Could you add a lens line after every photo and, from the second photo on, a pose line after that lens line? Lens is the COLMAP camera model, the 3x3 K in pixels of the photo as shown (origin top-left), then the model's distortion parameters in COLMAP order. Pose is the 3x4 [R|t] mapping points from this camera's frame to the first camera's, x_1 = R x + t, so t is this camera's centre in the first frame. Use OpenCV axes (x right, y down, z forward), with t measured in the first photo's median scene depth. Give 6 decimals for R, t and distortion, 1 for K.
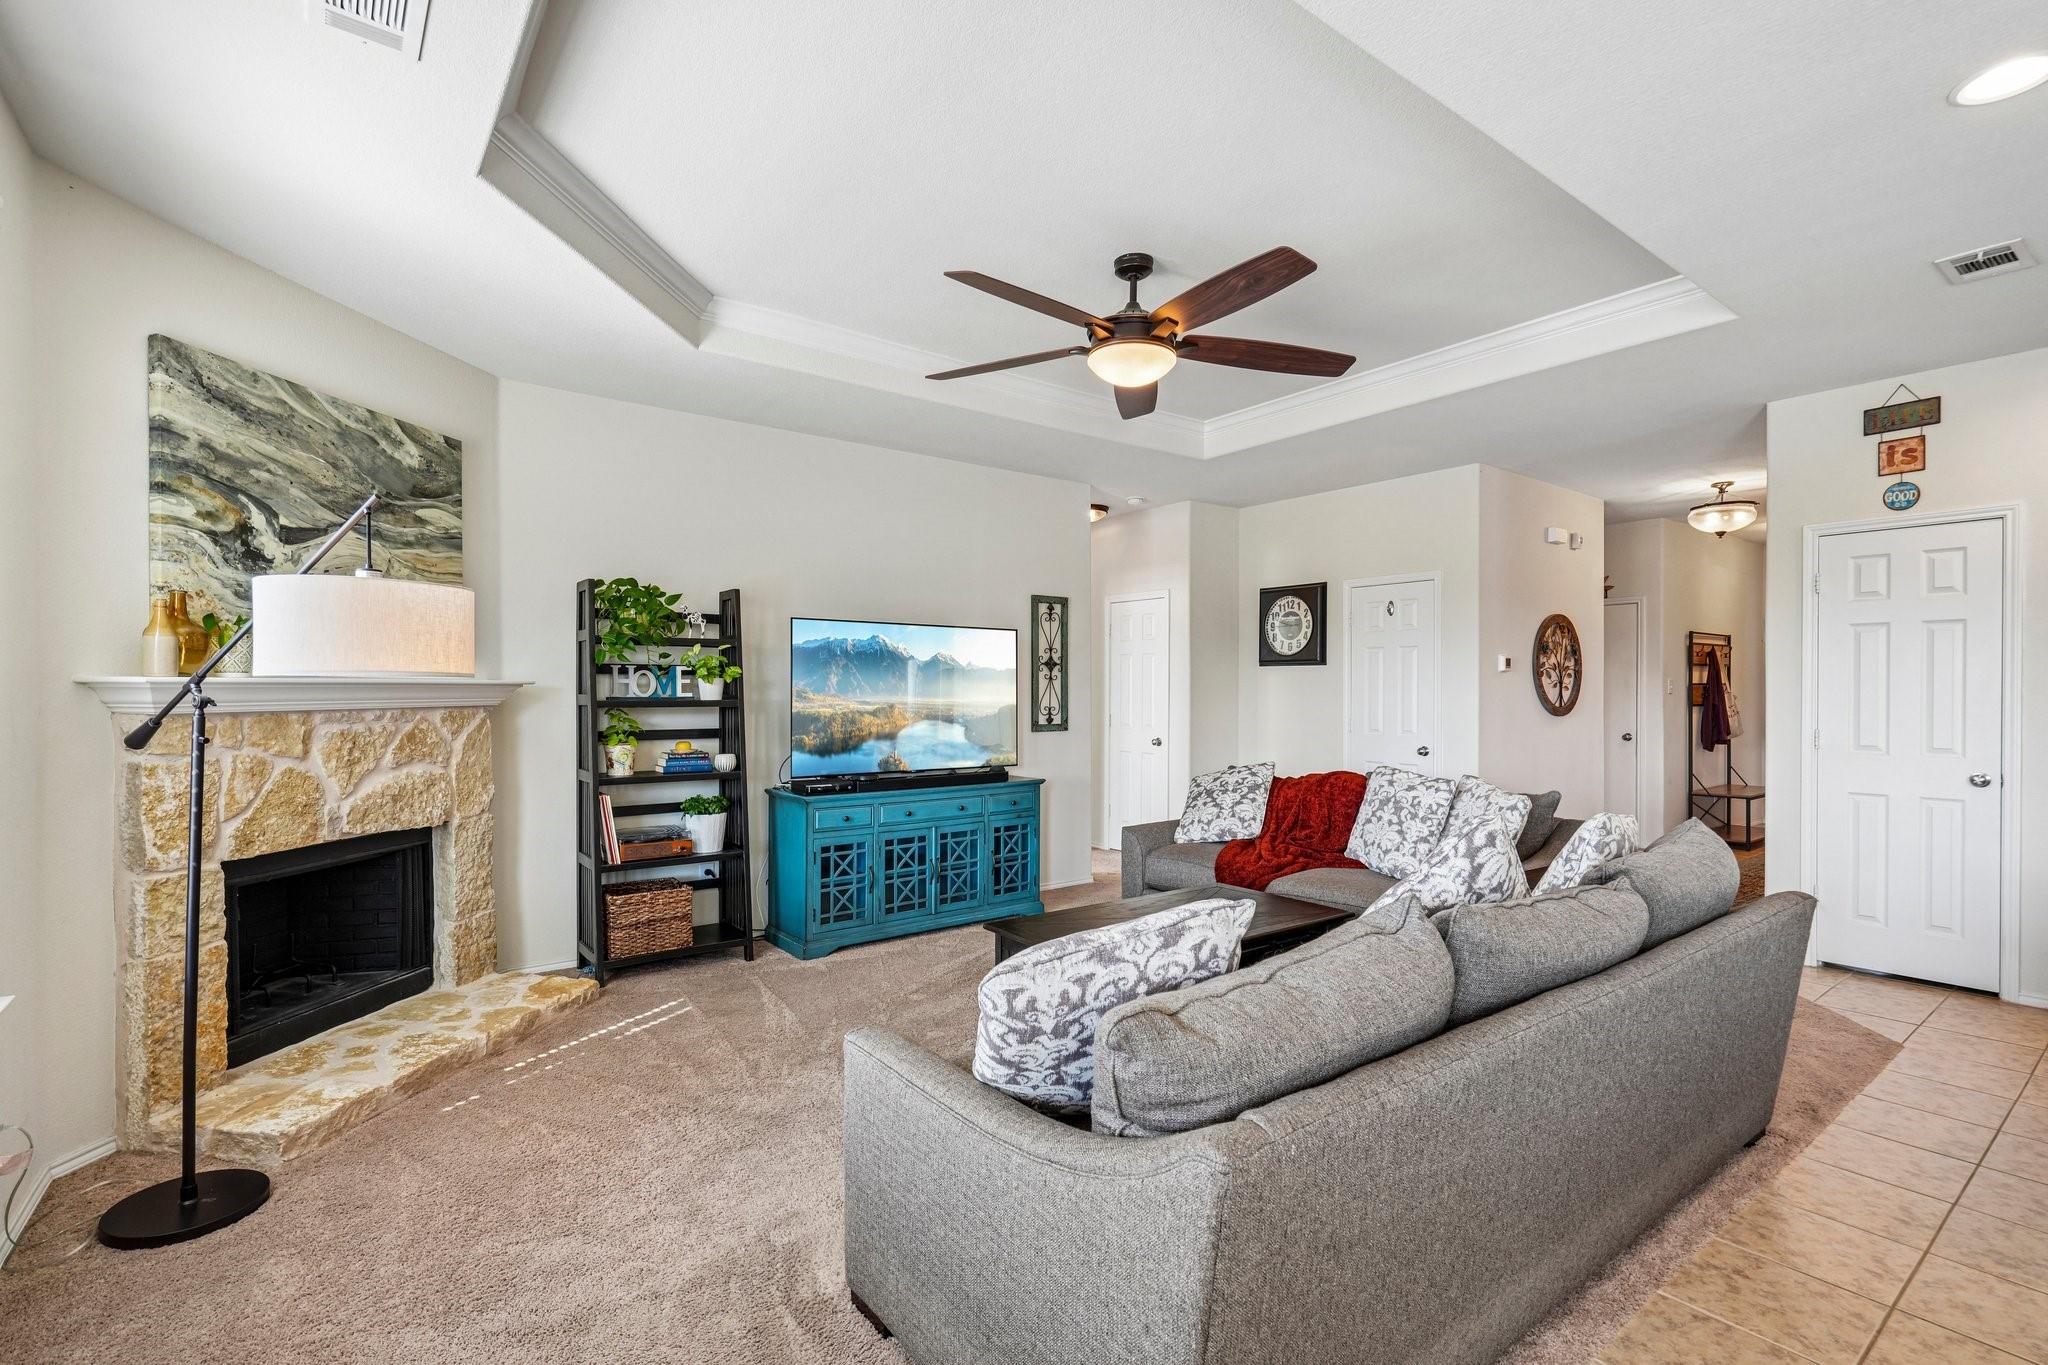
lens RADIAL K [[941.3, 0, 1032.4], [0, 941.3, 695.7], [0, 0, 1]] dist [-0.002513, 0.000130]
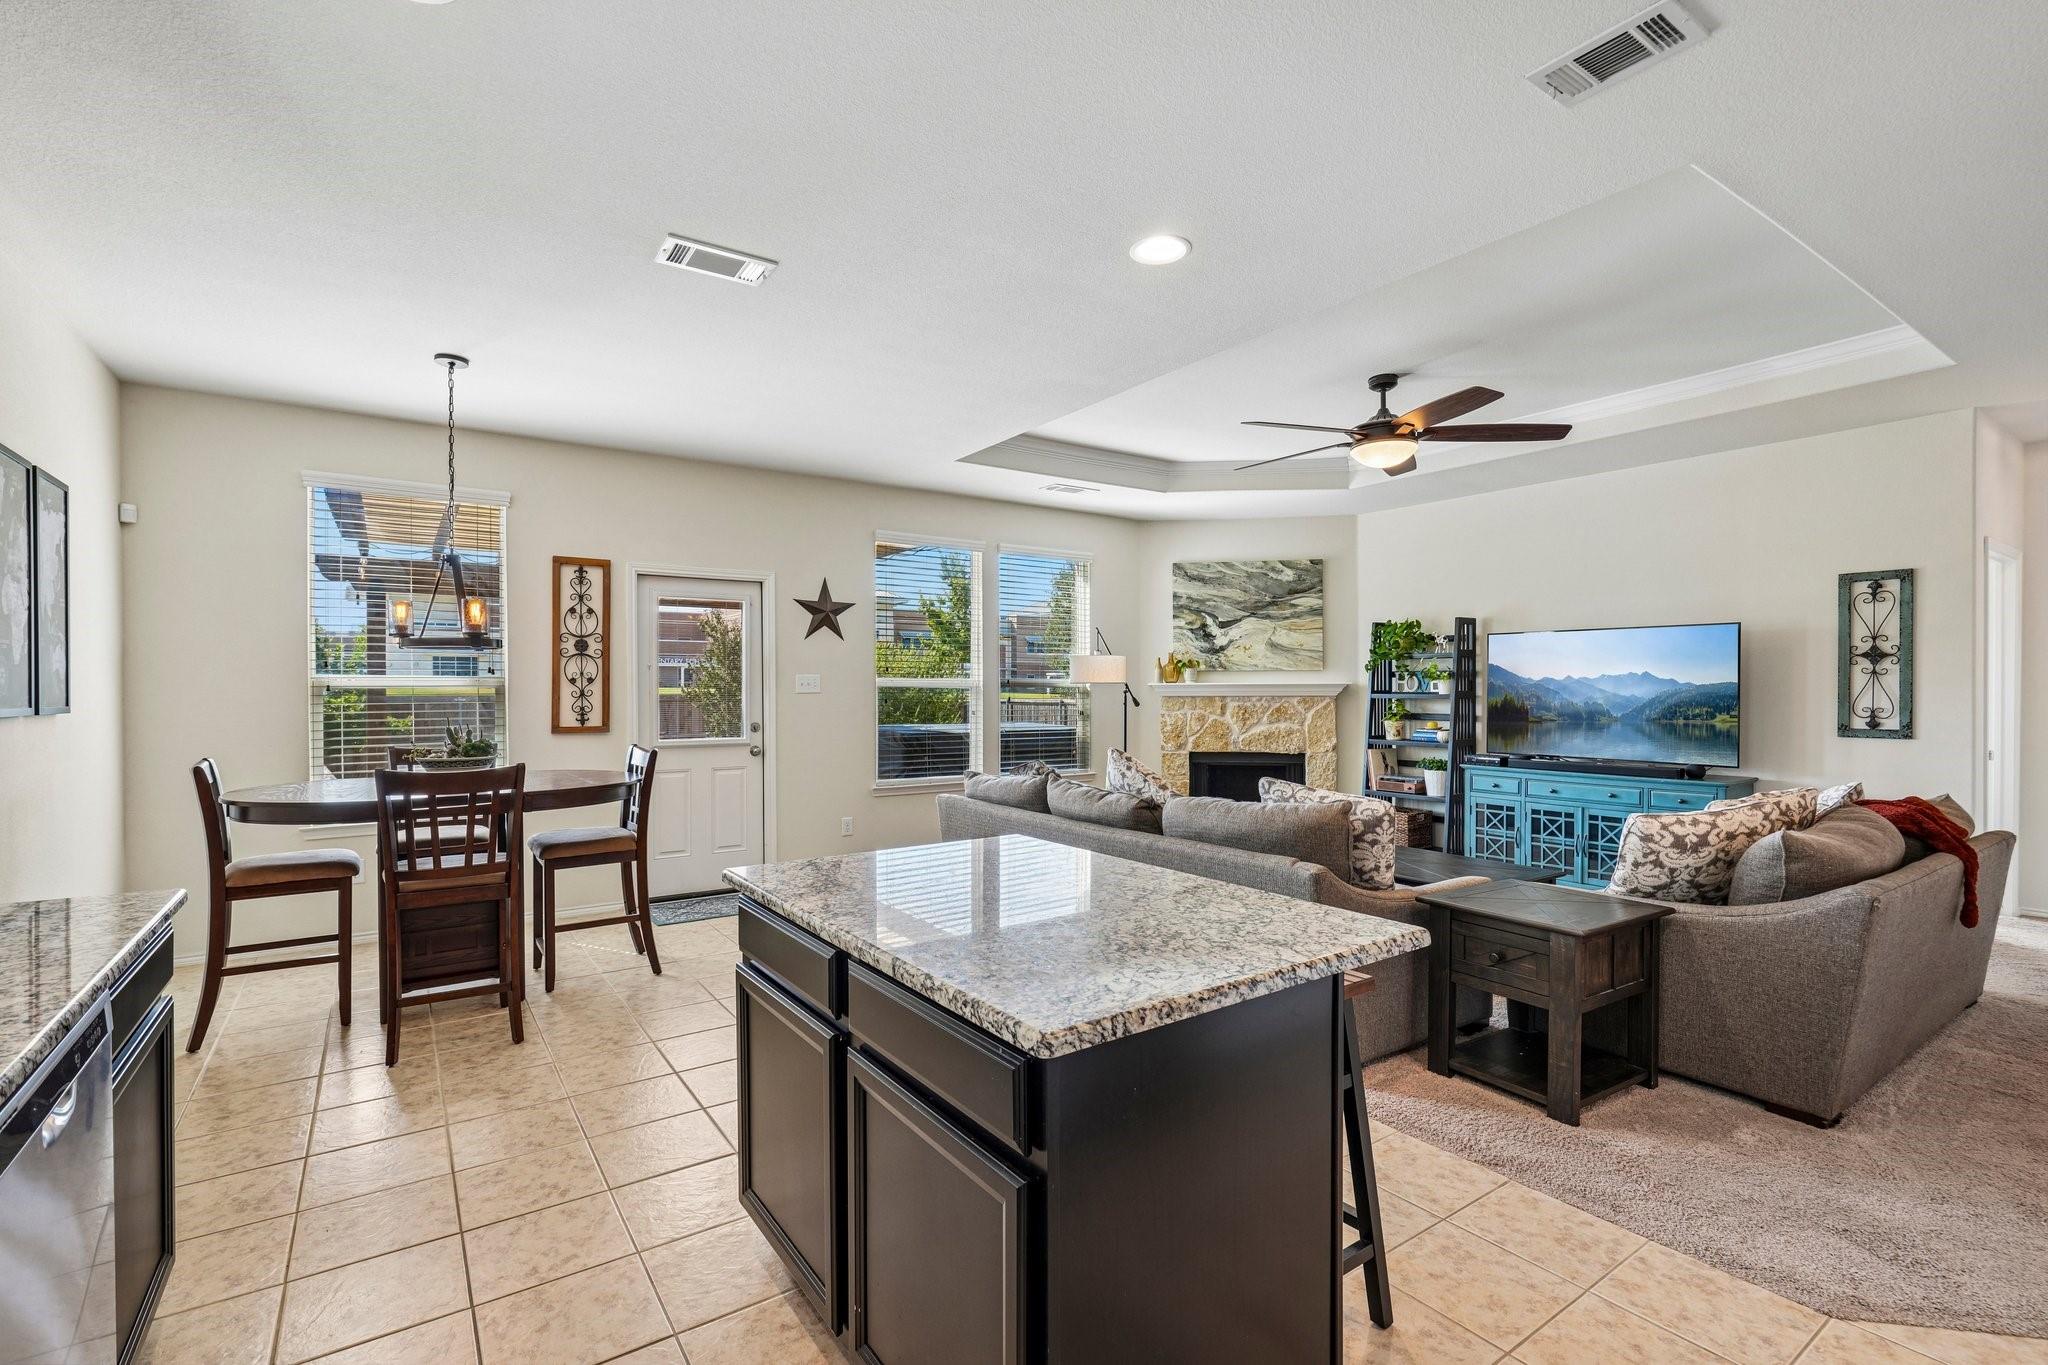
lens RADIAL K [[941.3, 0, 1030.5], [0, 941.3, 686.7], [0, 0, 1]] dist [-0.002513, 0.000130]
pose [[-0.043492, 0.000217, -0.999054, 1.371578], [-0.003511, 0.999994, 0.000370, -0.006669], [0.999048, 0.003524, -0.043491, 0.490382]]
